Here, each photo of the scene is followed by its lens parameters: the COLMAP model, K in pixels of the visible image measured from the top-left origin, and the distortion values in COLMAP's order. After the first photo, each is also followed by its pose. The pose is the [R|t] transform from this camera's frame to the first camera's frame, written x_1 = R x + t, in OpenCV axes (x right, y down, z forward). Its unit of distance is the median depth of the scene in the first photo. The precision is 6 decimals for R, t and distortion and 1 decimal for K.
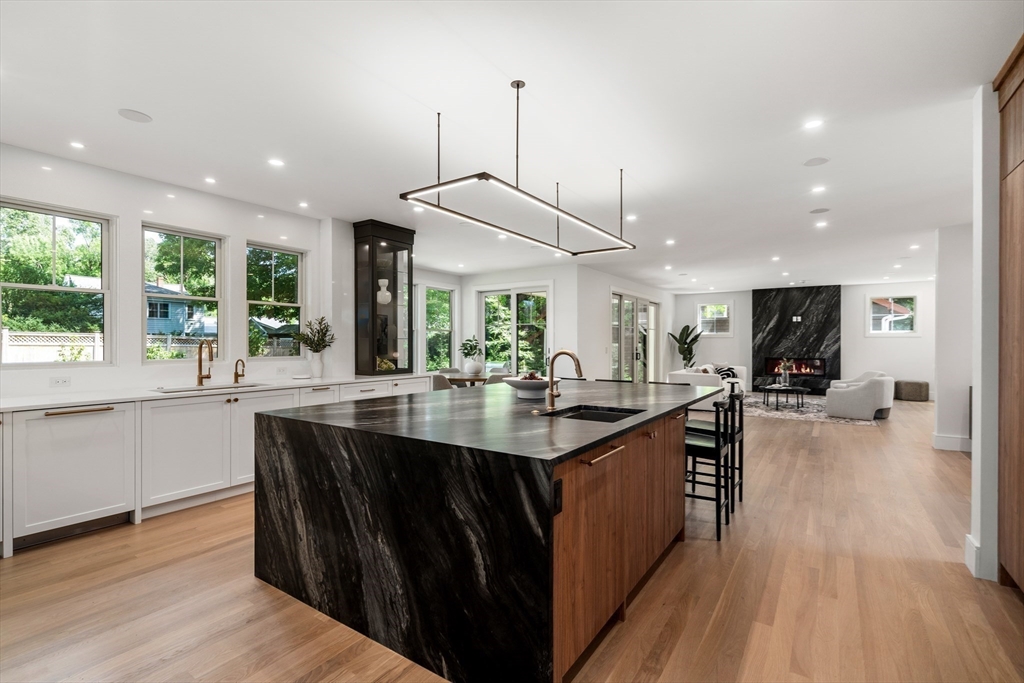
lens RADIAL K [[470.1, 0, 509.2], [0, 470.1, 344.8], [0, 0, 1]] dist [-0.003351, 0.002477]
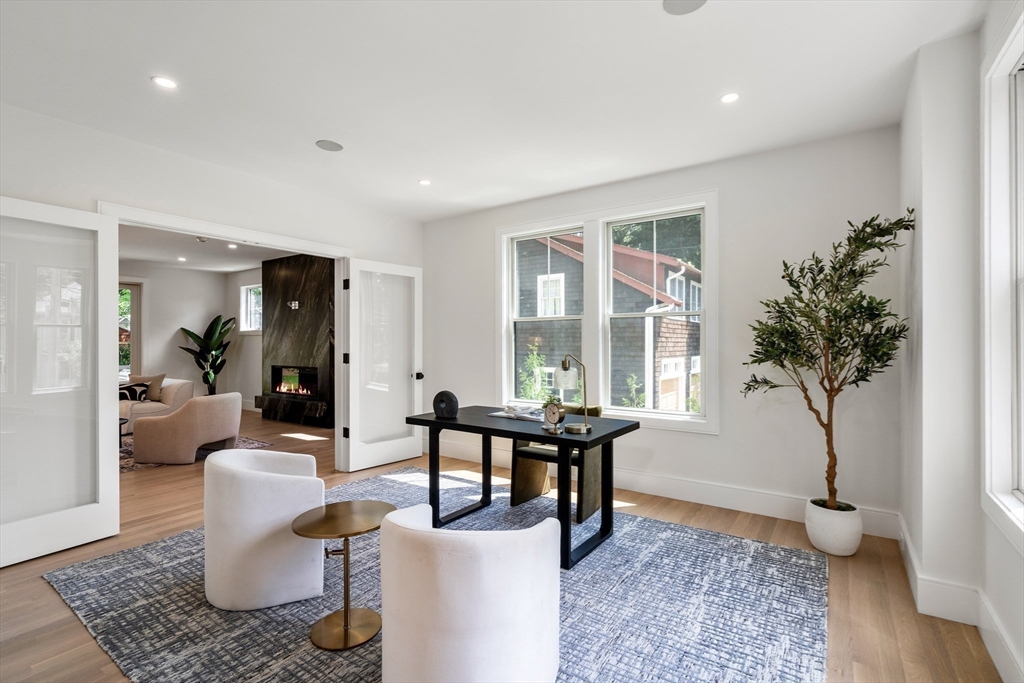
lens RADIAL K [[470.1, 0, 514.4], [0, 470.1, 340.8], [0, 0, 1]] dist [-0.003351, 0.002477]
pose [[0.999978, -0.004368, -0.005000, 0.954452], [0.004342, 0.999977, -0.005187, -0.002508], [0.005023, 0.005165, 0.999974, 0.383958]]
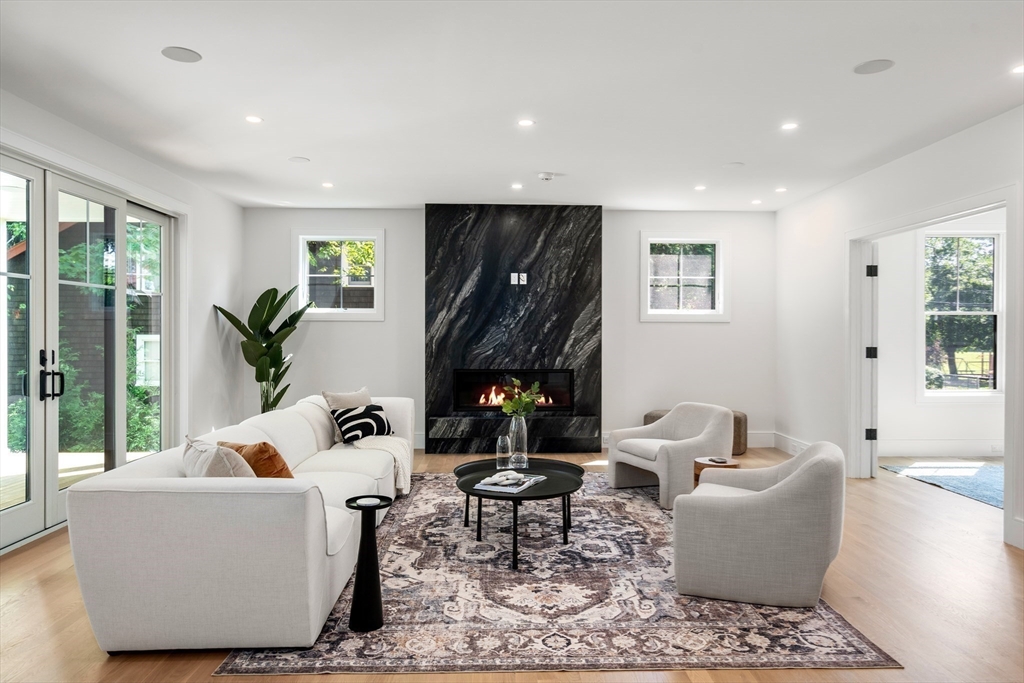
lens RADIAL K [[670.3, 0, 516.8], [0, 670.3, 336.0], [0, 0, 1]] dist [0.027965, 0.000145]
pose [[0.808089, -0.002298, 0.589056, 0.261259], [0.001546, 0.999997, 0.001781, -0.003782], [-0.589059, -0.000529, 0.808090, 0.528861]]
